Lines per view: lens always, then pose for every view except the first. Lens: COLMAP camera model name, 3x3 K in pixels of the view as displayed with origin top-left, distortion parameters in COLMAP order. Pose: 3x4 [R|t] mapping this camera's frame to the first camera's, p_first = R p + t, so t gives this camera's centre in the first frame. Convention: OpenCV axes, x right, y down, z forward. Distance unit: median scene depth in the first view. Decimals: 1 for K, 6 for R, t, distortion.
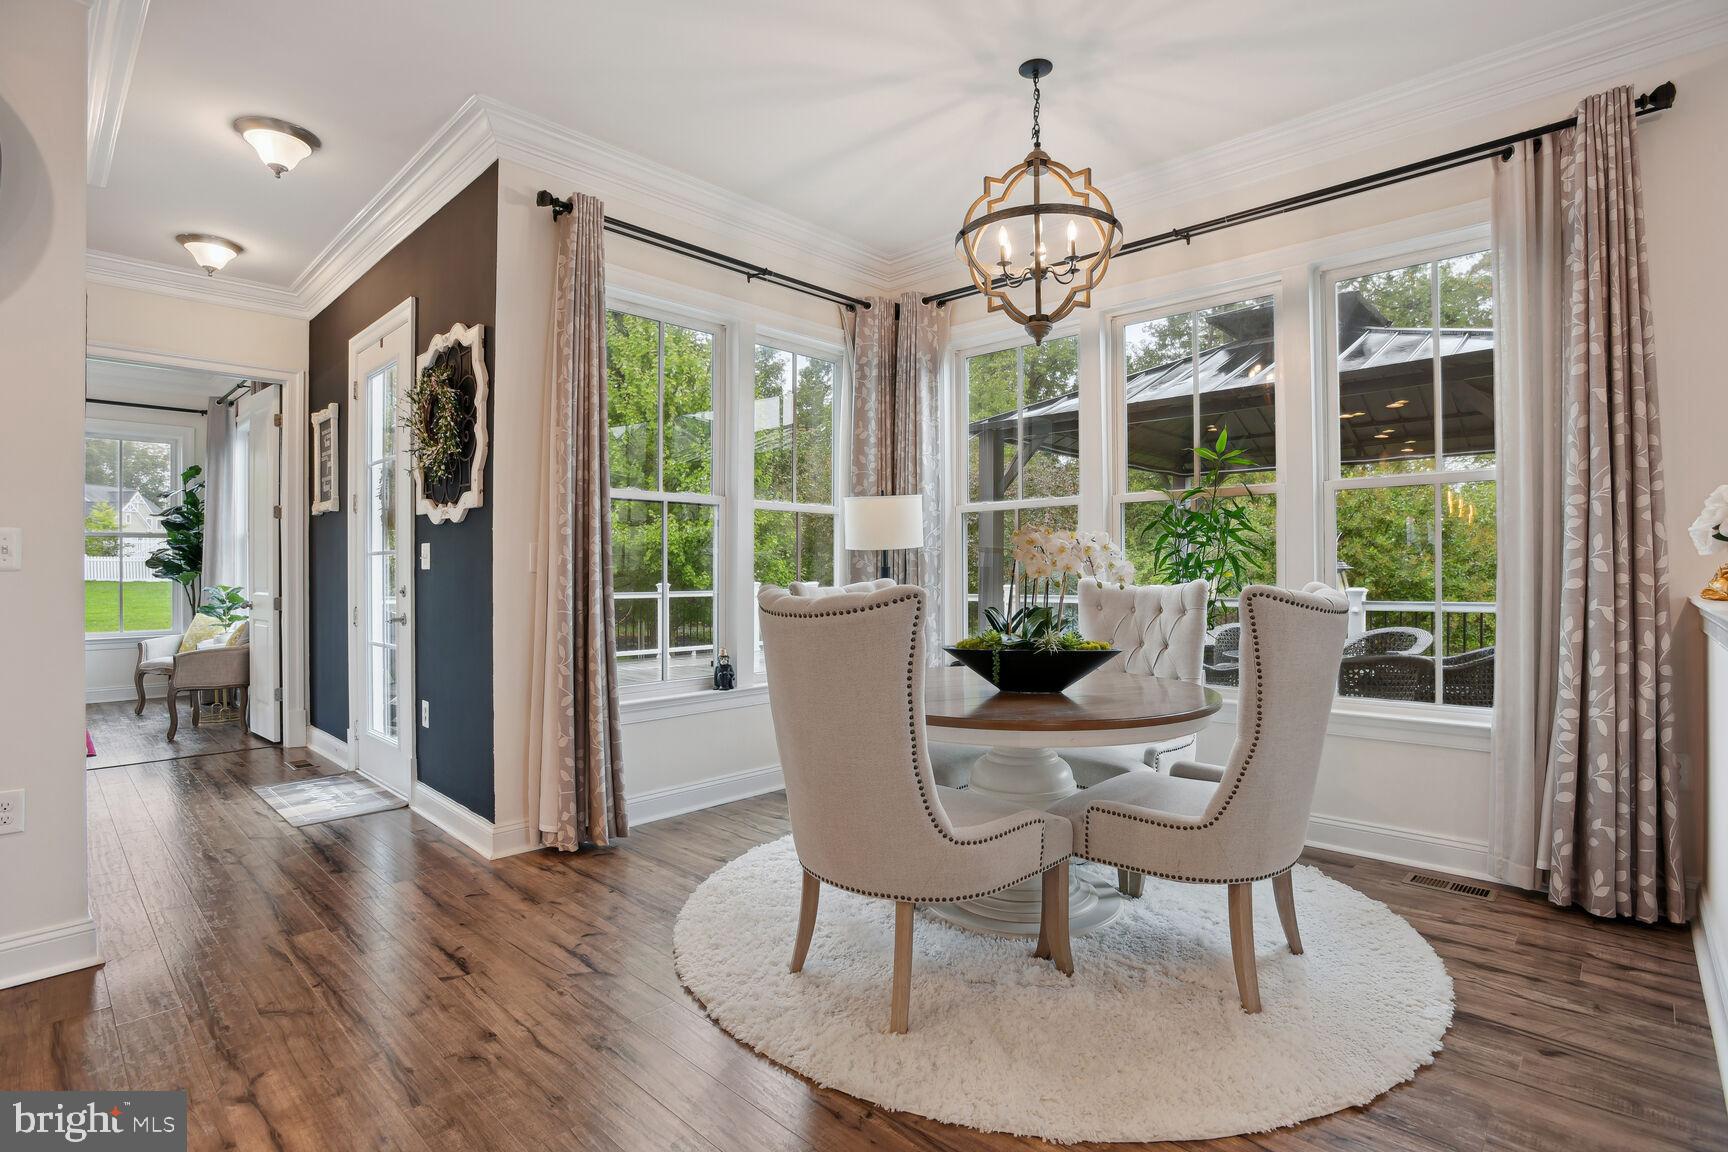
lens RADIAL K [[842.0, 0, 864.0], [0, 842.0, 576.0], [0, 0, 1]] dist [-0.067199, 0.025024]
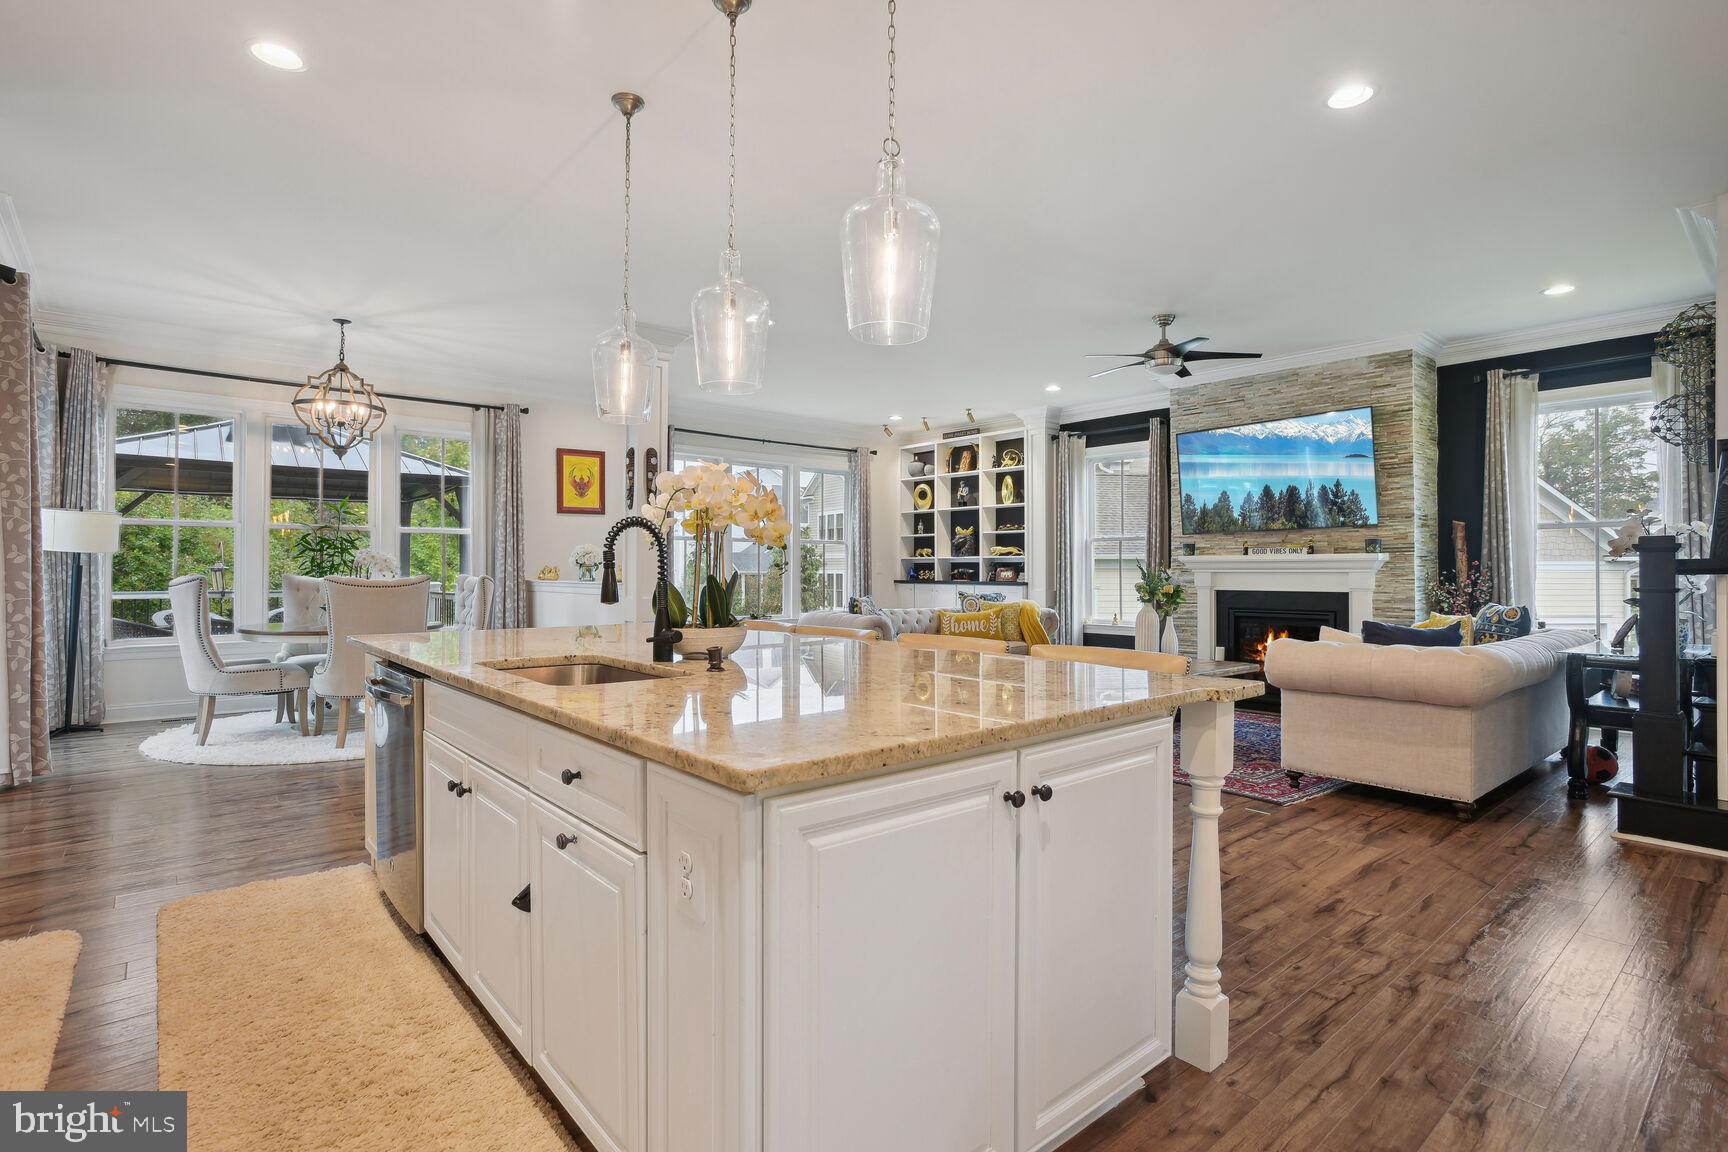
lens RADIAL K [[843.5, 0, 867.5], [0, 843.5, 558.2], [0, 0, 1]] dist [-0.043067, 0.024659]
pose [[0.099258, 0.019075, 0.994879, -1.457419], [0.001958, 0.999811, -0.019365, 0.007221], [-0.995060, 0.003870, 0.099202, -0.423207]]
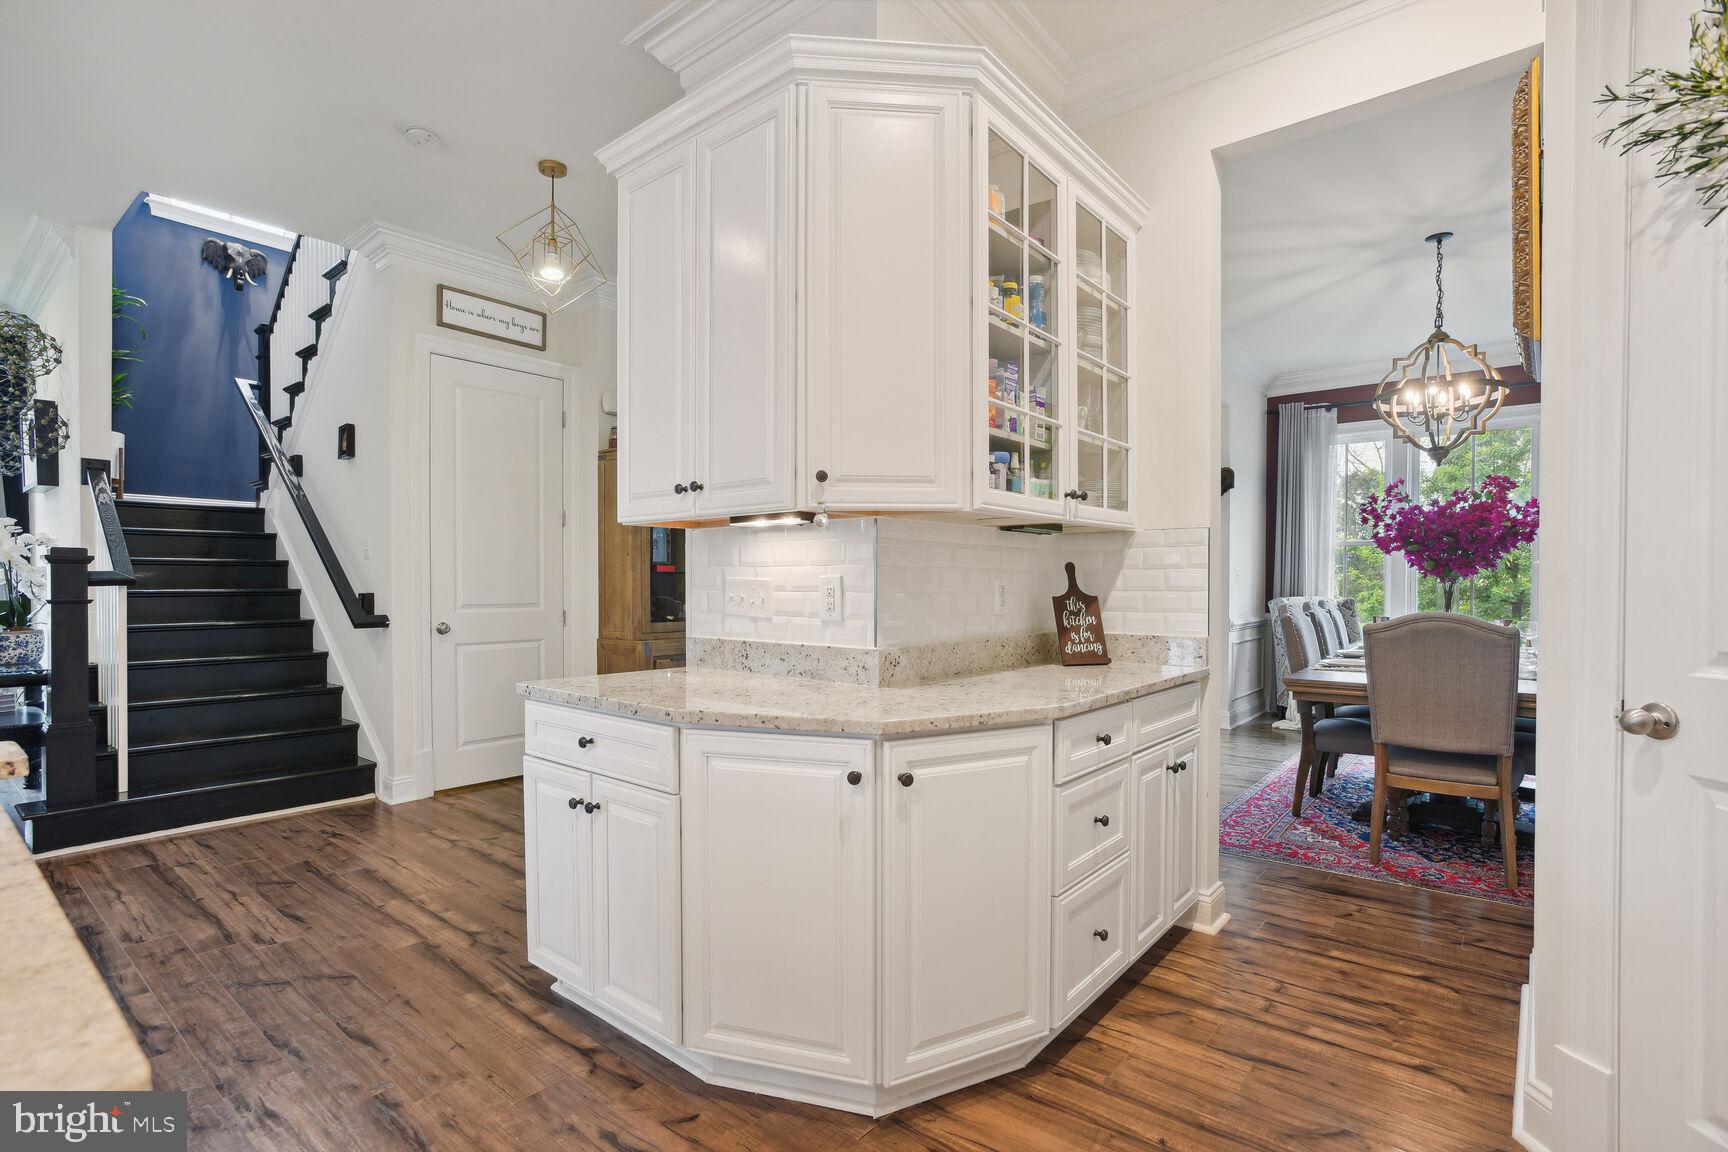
lens RADIAL K [[821.8, 0, 863.3], [0, 821.8, 592.9], [0, 0, 1]] dist [-0.040437, 0.022568]
pose [[-0.997138, 0.004163, -0.075489, -1.252521], [0.002680, 0.999801, 0.019744, 0.000733], [0.075557, 0.019485, -0.996951, -0.215117]]
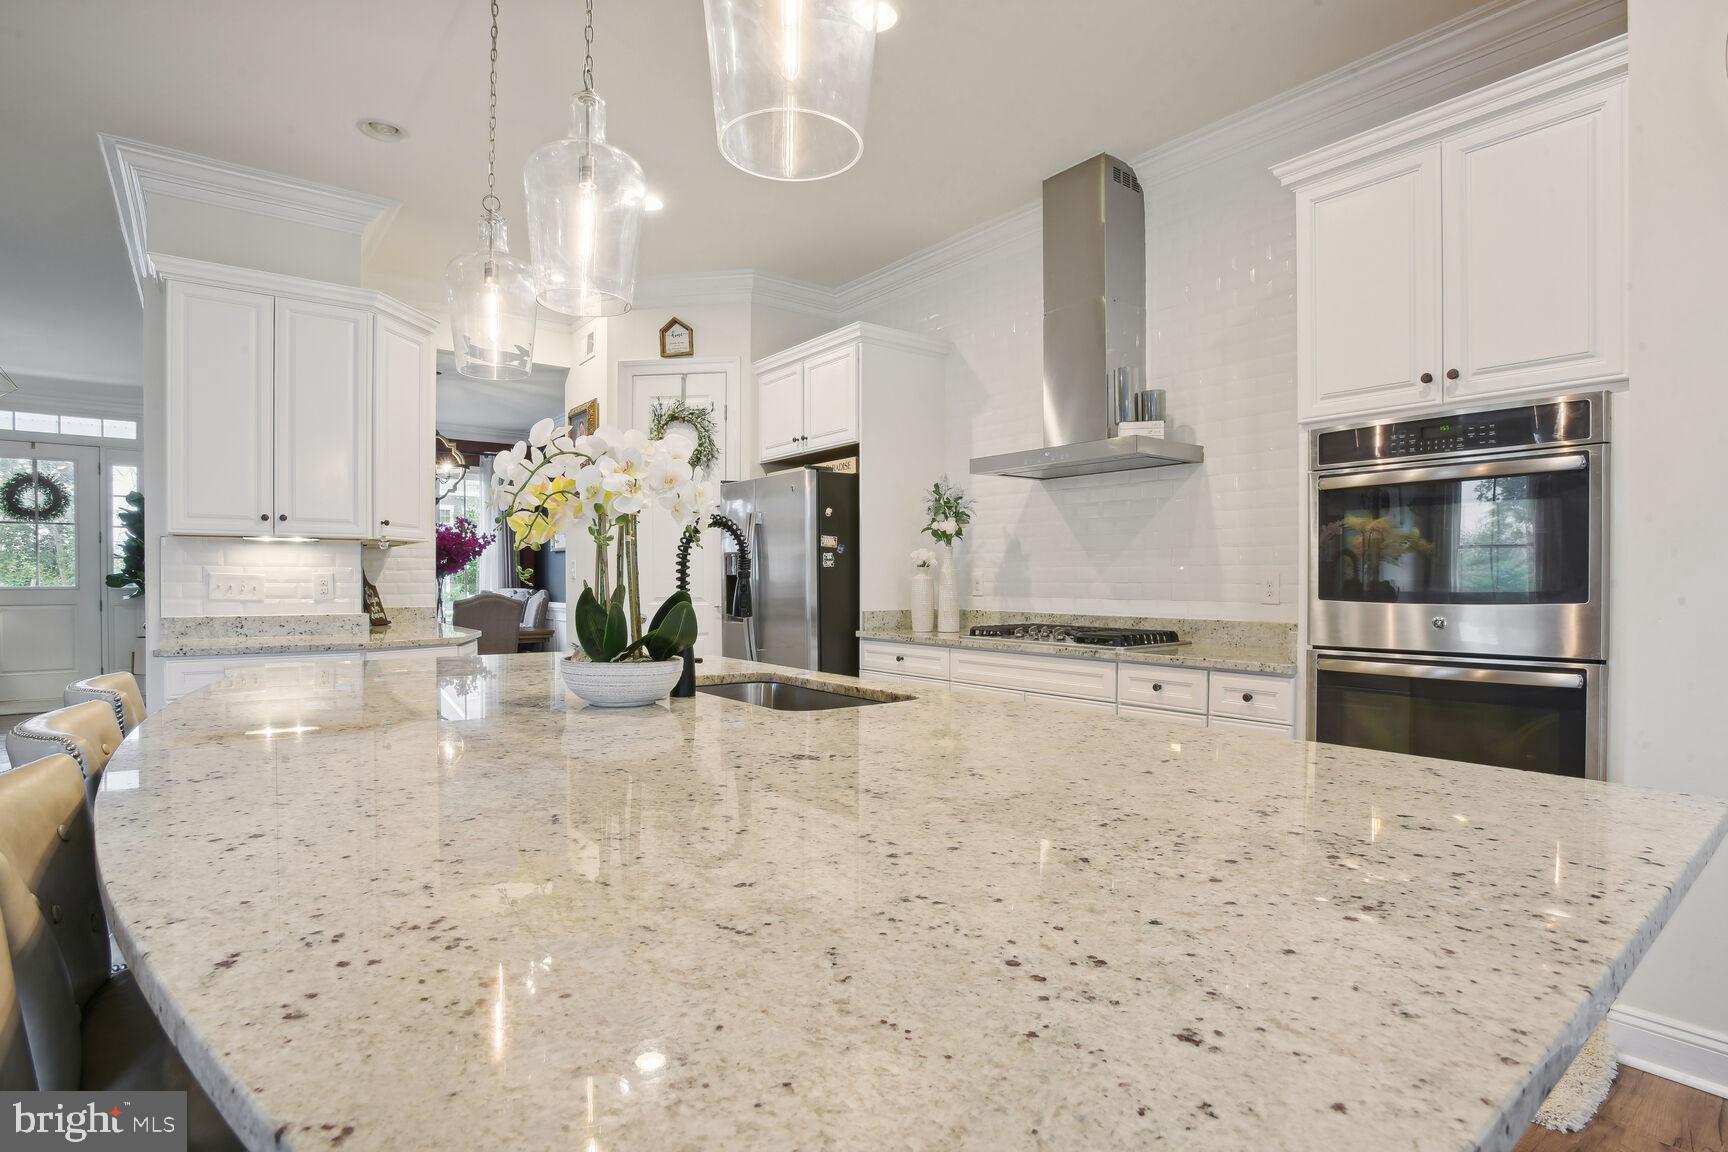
lens RADIAL K [[853.5, 0, 864.2], [0, 853.5, 594.5], [0, 0, 1]] dist [-0.062948, 0.024026]
pose [[-0.141136, 0.018483, -0.989818, -0.251322], [-0.006595, 0.999786, 0.019609, 0.002006], [0.989968, 0.009295, -0.140984, 0.008363]]
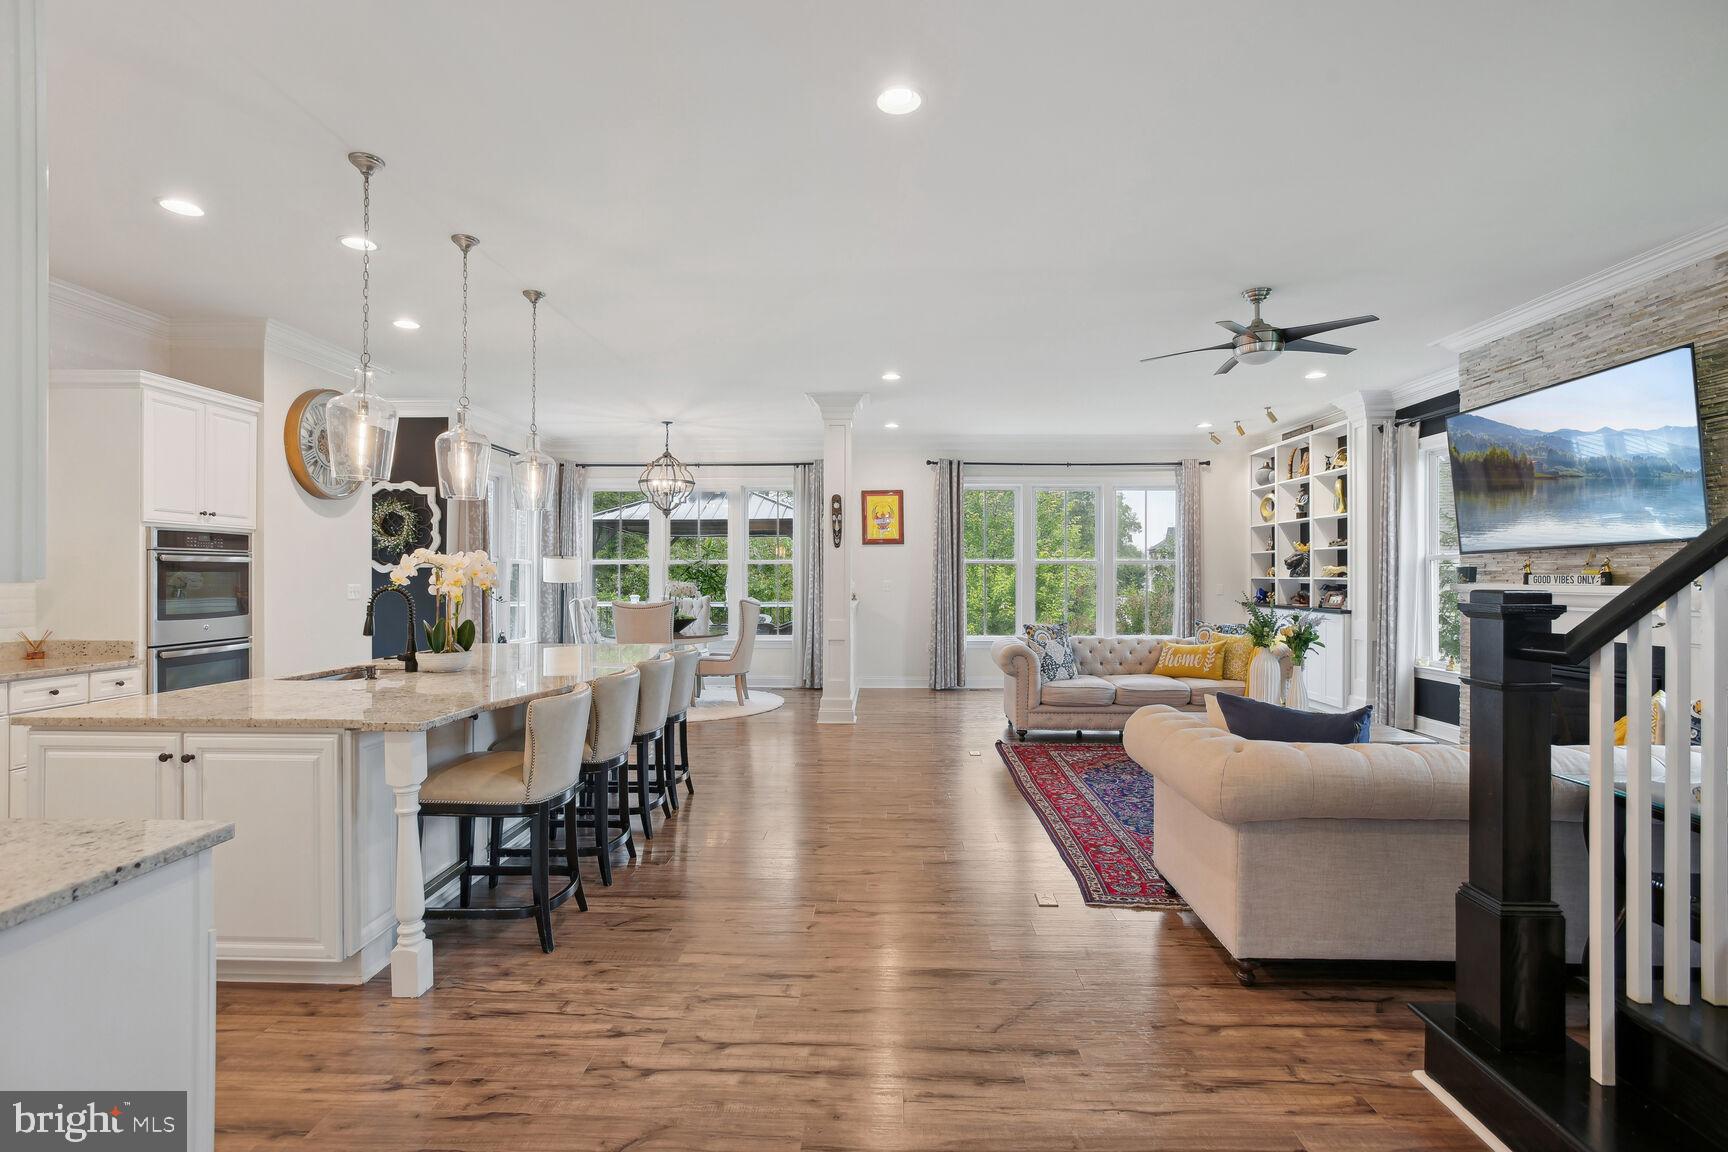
lens RADIAL K [[826.5, 0, 864.0], [0, 826.5, 576.0], [0, 0, 1]] dist [-0.046019, 0.025744]
pose [[0.743224, 0.003913, 0.669031, -1.065412], [-0.000077, 0.999983, -0.005764, -0.045737], [-0.669043, 0.004232, 0.743212, -1.430911]]
